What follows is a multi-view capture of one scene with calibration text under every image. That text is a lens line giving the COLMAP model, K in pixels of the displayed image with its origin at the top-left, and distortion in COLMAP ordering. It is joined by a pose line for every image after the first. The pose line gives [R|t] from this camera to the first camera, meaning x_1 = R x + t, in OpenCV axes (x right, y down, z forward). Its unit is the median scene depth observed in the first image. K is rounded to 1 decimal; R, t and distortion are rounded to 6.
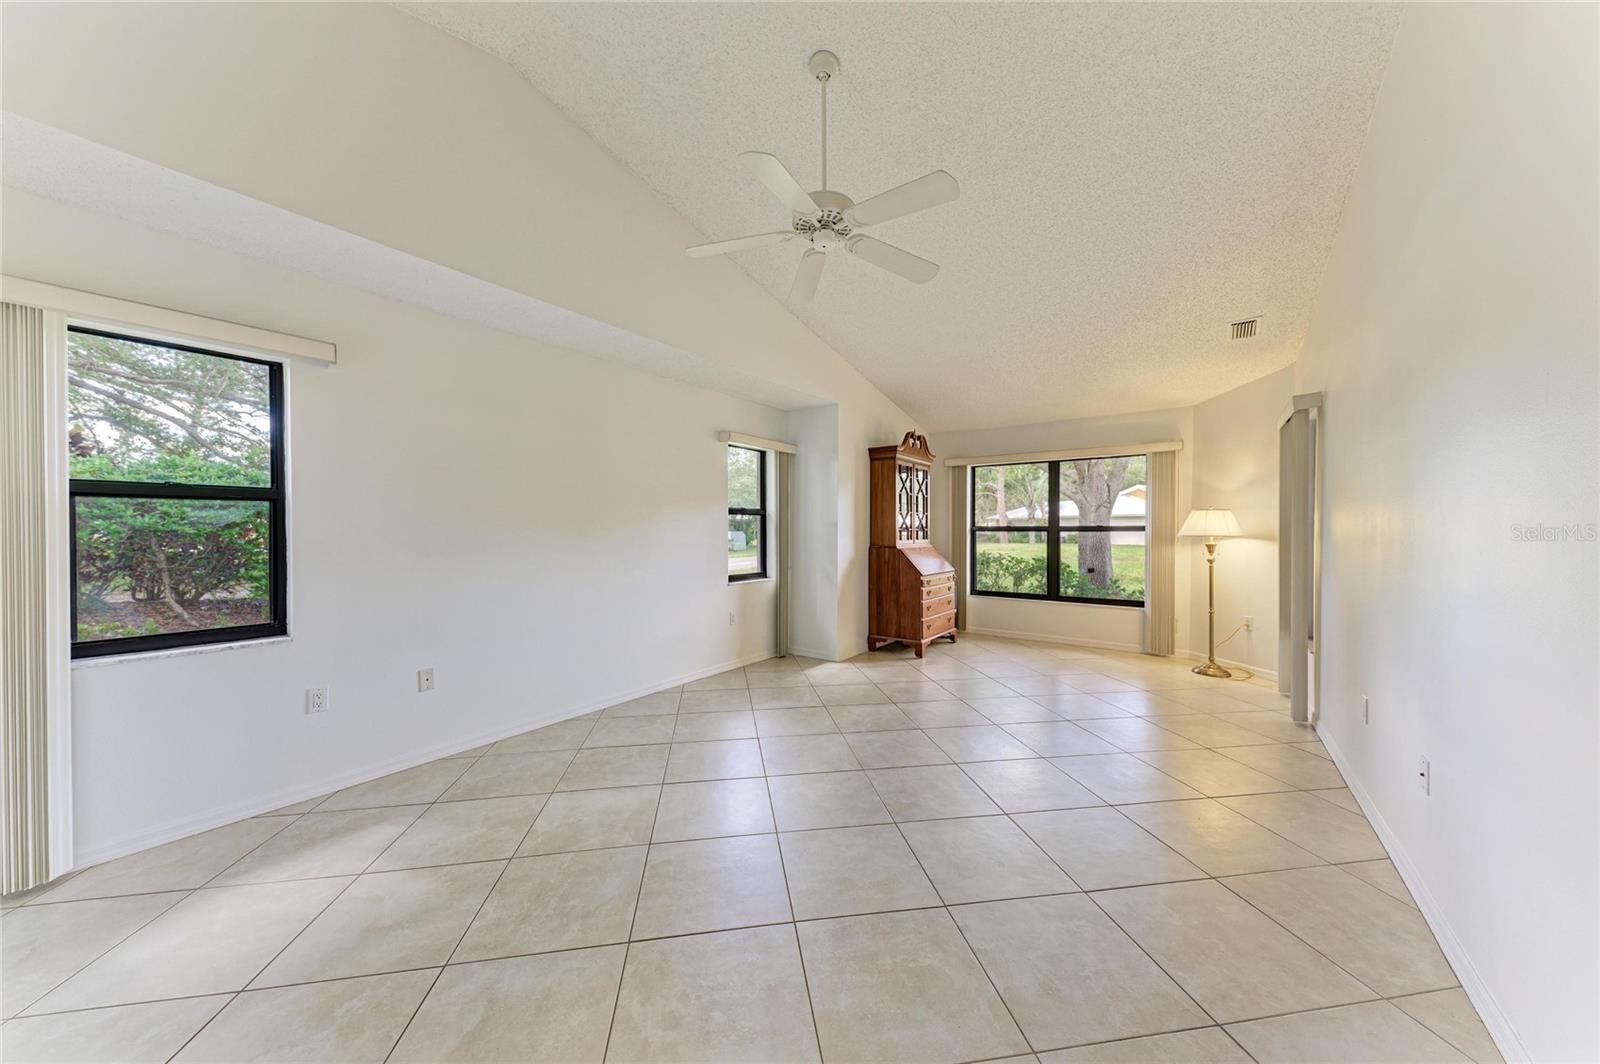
lens RADIAL K [[537.9, 0, 799.7], [0, 537.9, 531.5], [0, 0, 1]] dist [0.014266, -0.001951]
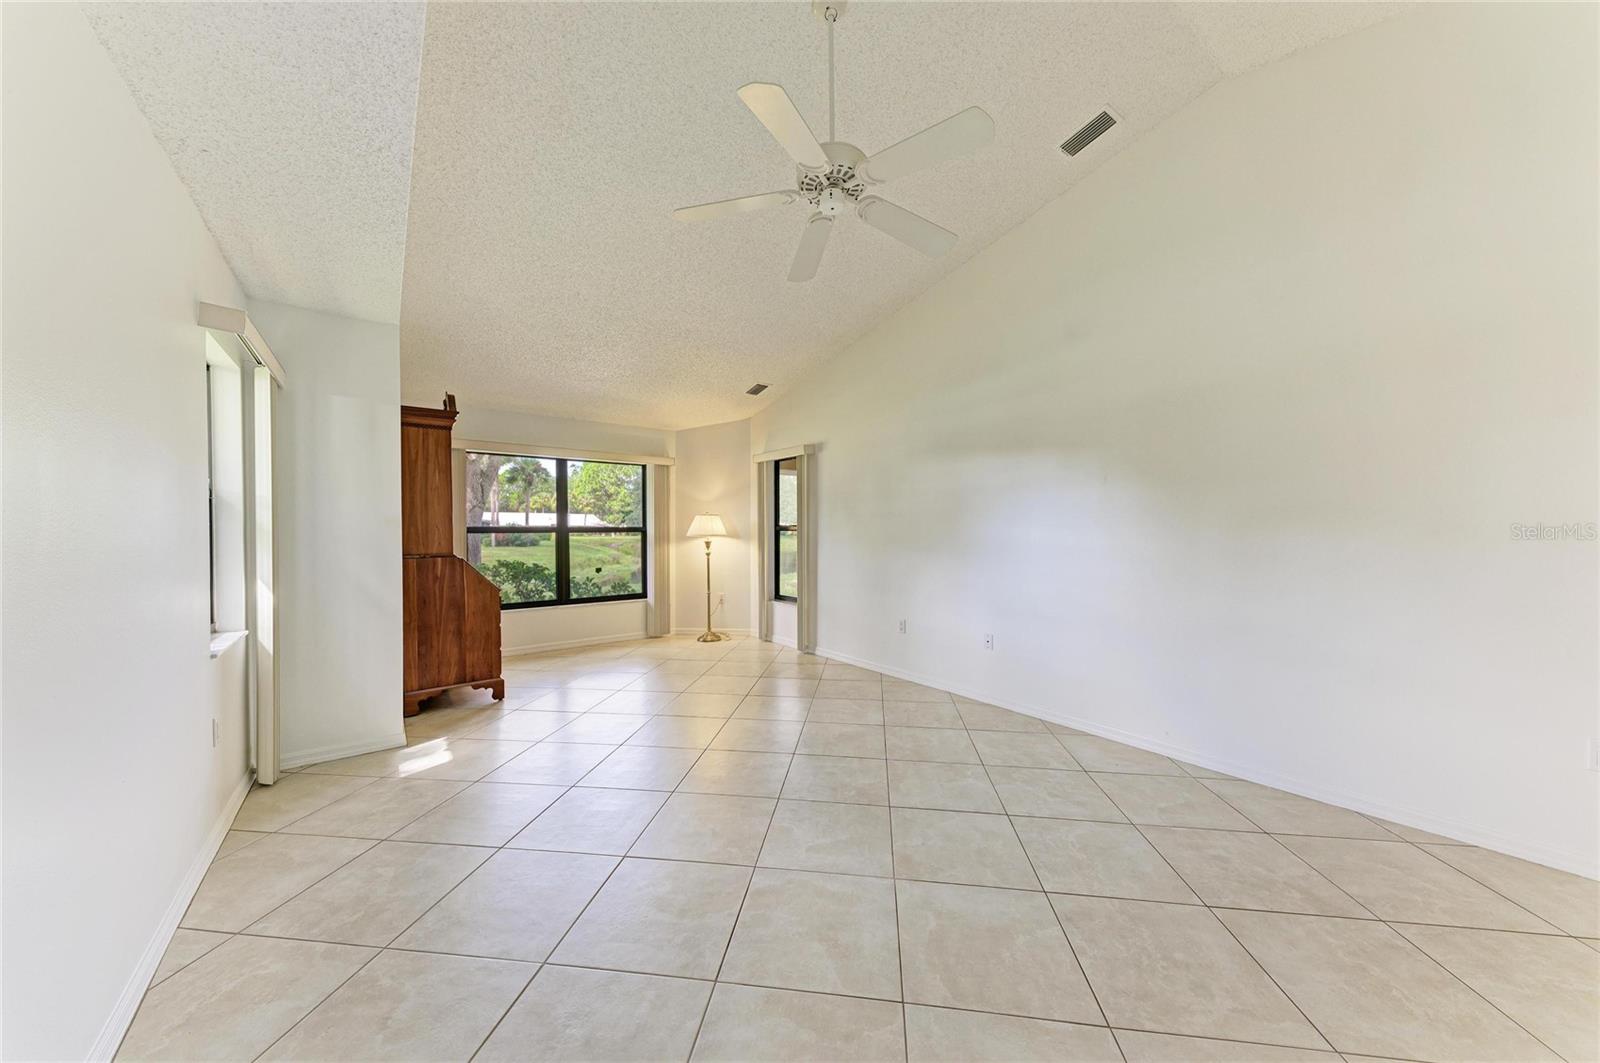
lens RADIAL K [[537.9, 0, 804.6], [0, 537.9, 533.0], [0, 0, 1]] dist [0.014266, -0.001951]
pose [[0.283416, -0.006785, 0.958973, -0.387871], [0.009077, 0.999949, 0.004392, 0.000331], [-0.958954, 0.007460, 0.283463, 0.379091]]
